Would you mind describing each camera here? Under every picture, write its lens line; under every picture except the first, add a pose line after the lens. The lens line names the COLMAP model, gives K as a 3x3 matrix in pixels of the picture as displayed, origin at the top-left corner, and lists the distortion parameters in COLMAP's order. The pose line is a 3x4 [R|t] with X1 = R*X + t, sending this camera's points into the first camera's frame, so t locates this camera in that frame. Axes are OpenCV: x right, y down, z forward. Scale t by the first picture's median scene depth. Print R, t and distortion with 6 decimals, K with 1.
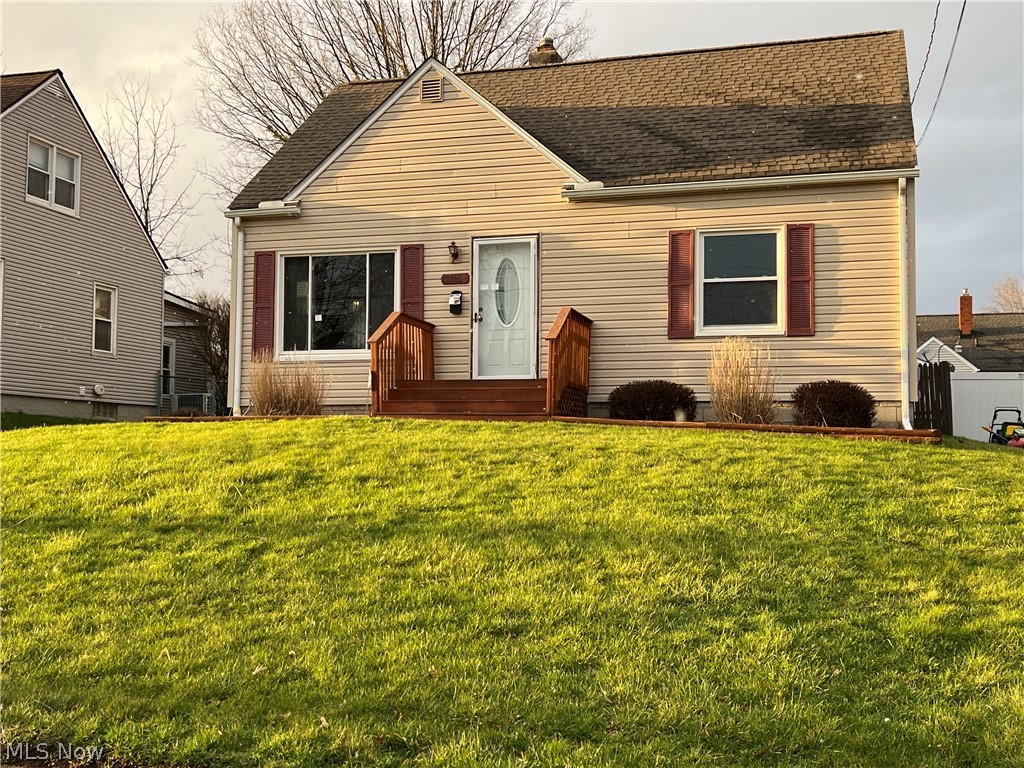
lens RADIAL K [[1153.0, 0, 513.2], [0, 1153.0, 381.8], [0, 0, 1]] dist [0.120345, 0.000000]
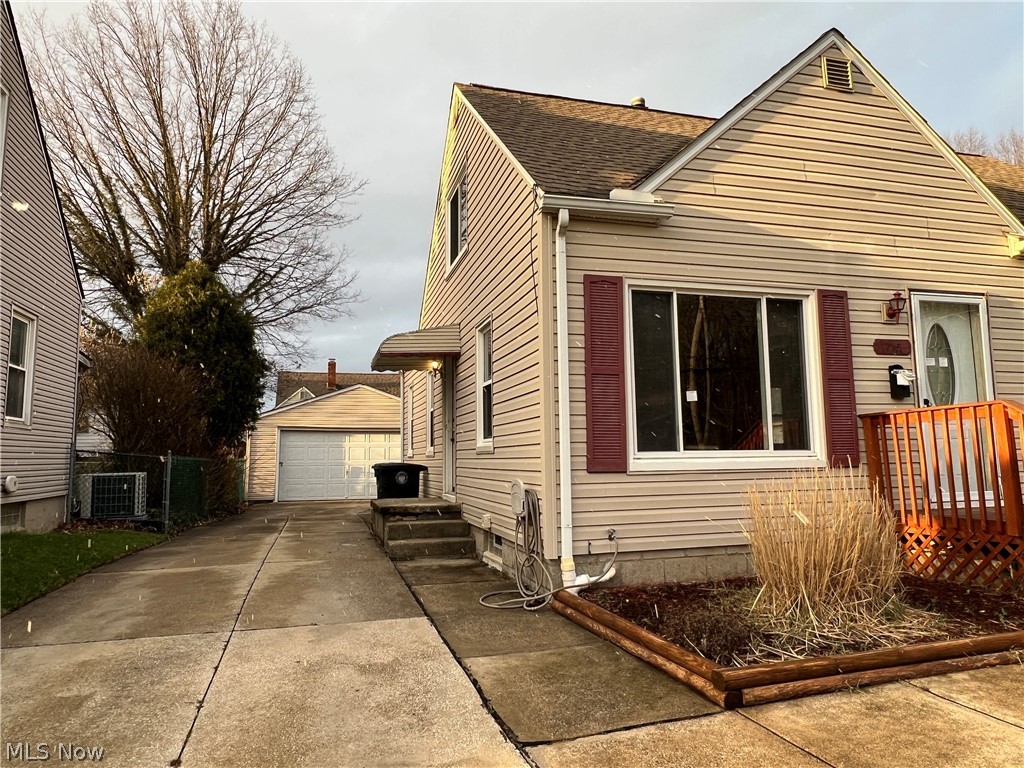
lens RADIAL K [[678.8, 0, 511.7], [0, 678.8, 378.6], [0, 0, 1]] dist [-0.001375, -0.000540]
pose [[0.848095, 0.044603, 0.527963, -0.452307], [-0.017573, 0.998270, -0.056107, -0.044935], [-0.529552, 0.038307, 0.847412, 0.788223]]
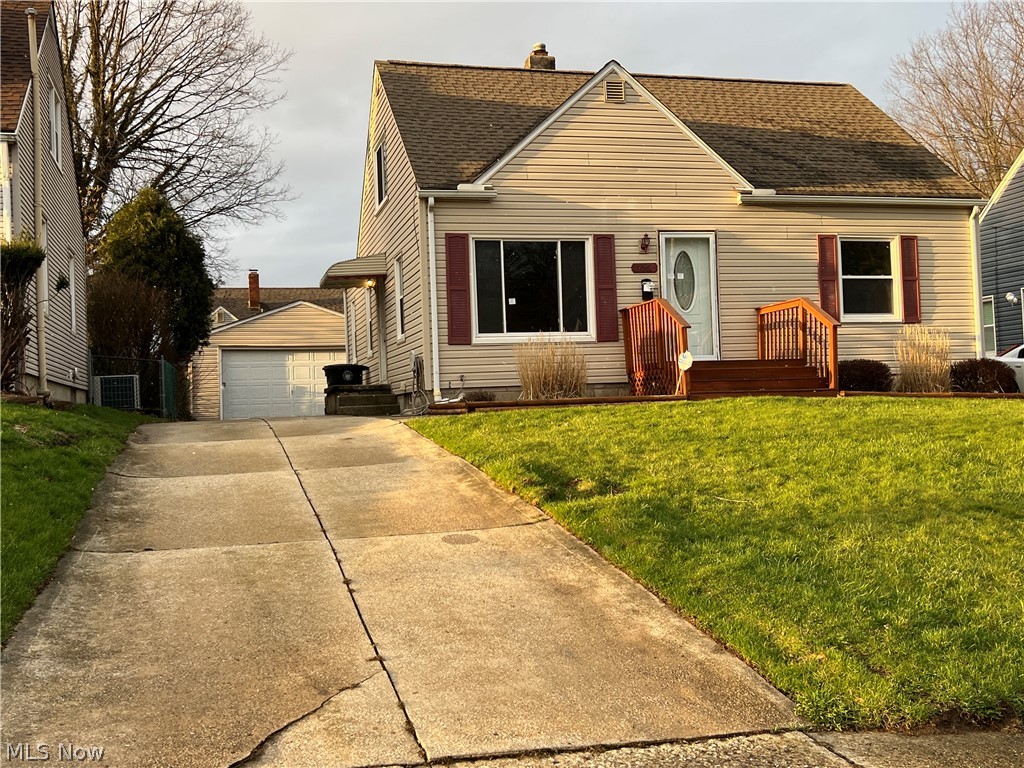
lens RADIAL K [[1041.5, 0, 504.1], [0, 1041.5, 400.1], [0, 0, 1]] dist [0.061739, 0.000000]
pose [[0.854119, -0.032189, 0.519080, -0.690750], [0.006910, 0.998697, 0.050560, -0.014823], [-0.520031, -0.039597, 0.853229, 0.217196]]
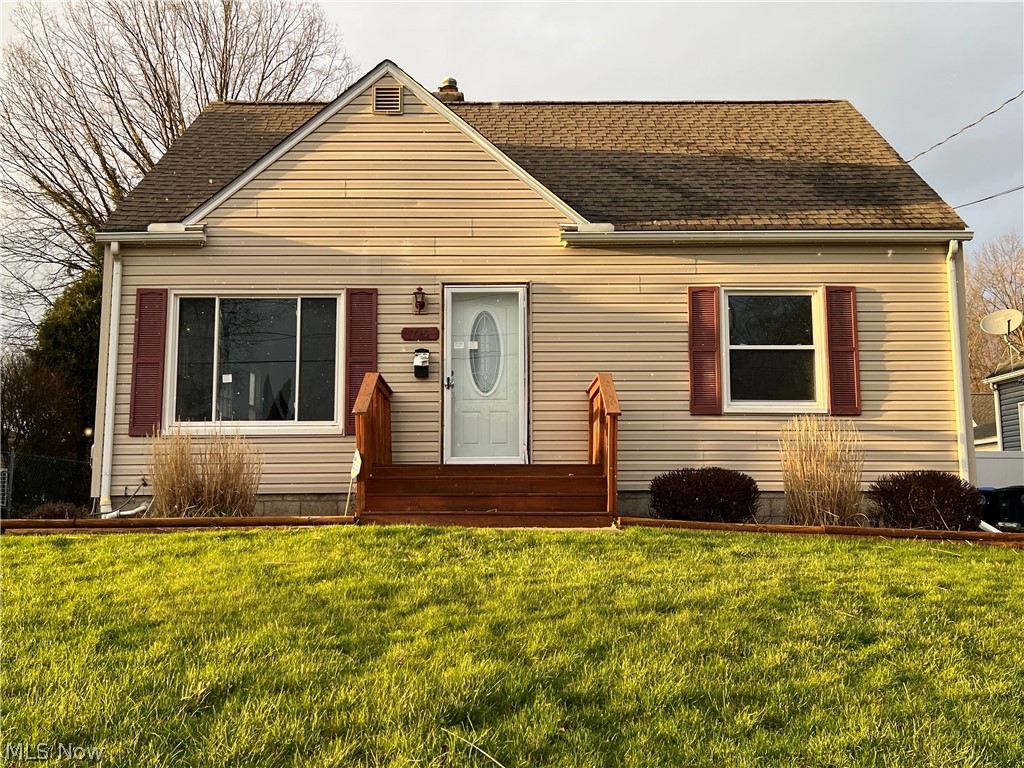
lens RADIAL K [[993.5, 0, 514.2], [0, 993.5, 389.5], [0, 0, 1]] dist [0.078276, 0.000000]
pose [[0.959247, 0.024806, 0.281476, -0.180933], [-0.009212, 0.998355, -0.056590, -0.013145], [-0.282417, 0.051690, 0.957898, 0.331631]]
